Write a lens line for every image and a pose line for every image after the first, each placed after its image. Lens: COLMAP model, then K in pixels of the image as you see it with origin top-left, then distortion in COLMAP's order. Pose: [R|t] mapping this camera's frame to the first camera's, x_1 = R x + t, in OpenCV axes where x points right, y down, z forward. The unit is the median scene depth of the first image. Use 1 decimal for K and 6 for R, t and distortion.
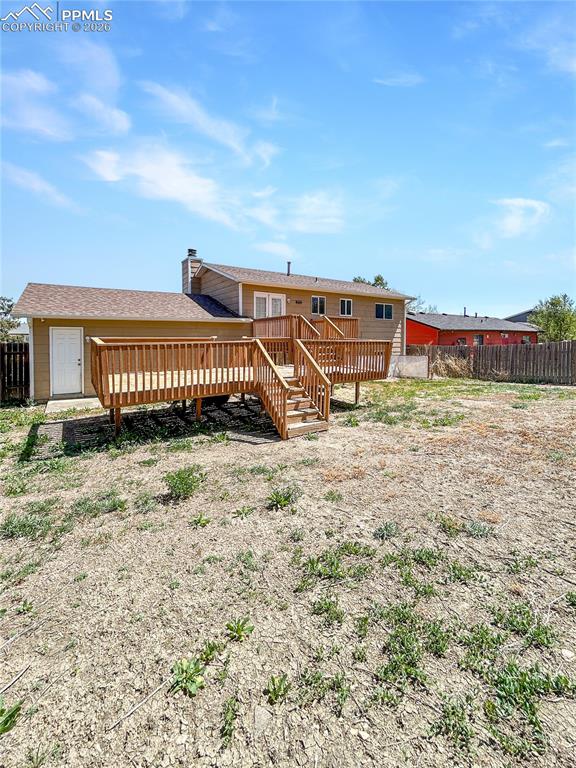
lens RADIAL K [[328.4, 0, 289.2], [0, 328.4, 354.8], [0, 0, 1]] dist [-0.001007, -0.000163]
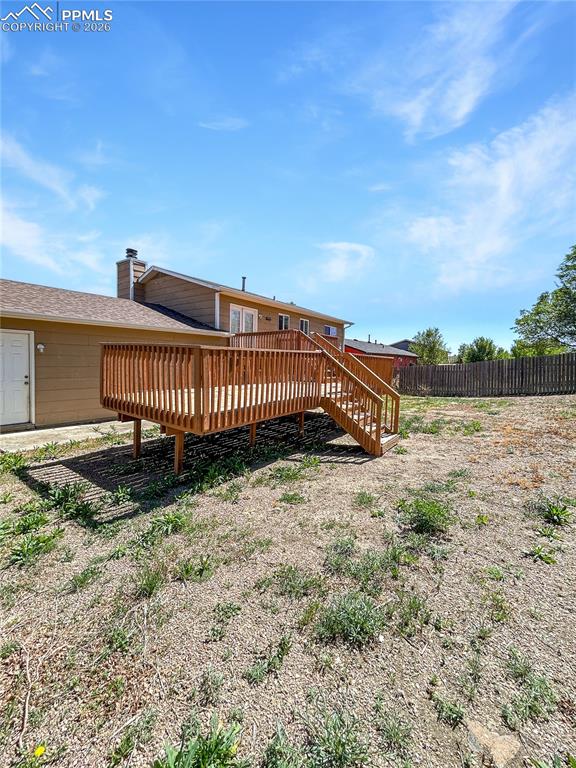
lens RADIAL K [[314.0, 0, 288.0], [0, 314.0, 384.0], [0, 0, 1]] dist [0.001094, 0.000183]
pose [[0.934486, -0.011747, 0.355805, -0.259765], [0.005622, 0.999818, 0.018245, 0.016171], [-0.355955, -0.015049, 0.934382, 0.116291]]
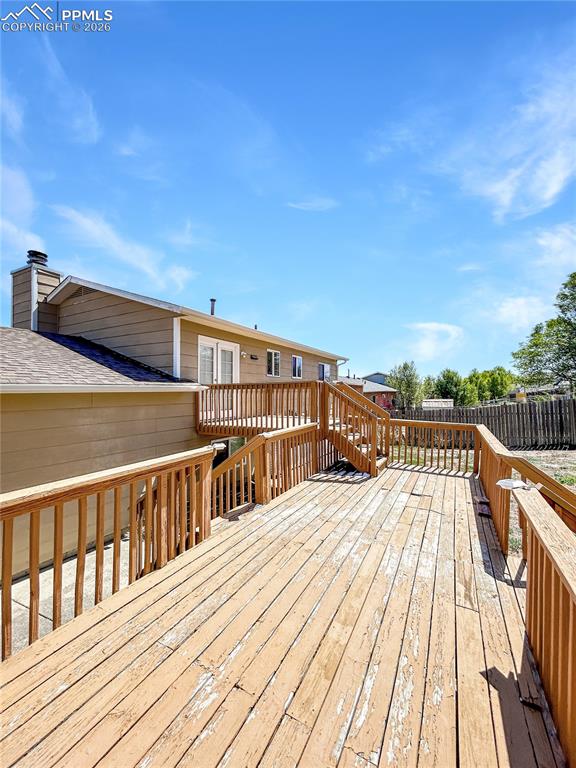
lens RADIAL K [[308.2, 0, 281.7], [0, 308.2, 391.0], [0, 0, 1]] dist [-0.001282, 0.000116]
pose [[0.884704, -0.006657, 0.466105, -0.217467], [0.032943, 0.998291, -0.048270, -0.065113], [-0.464987, 0.058060, 0.883412, 0.457554]]
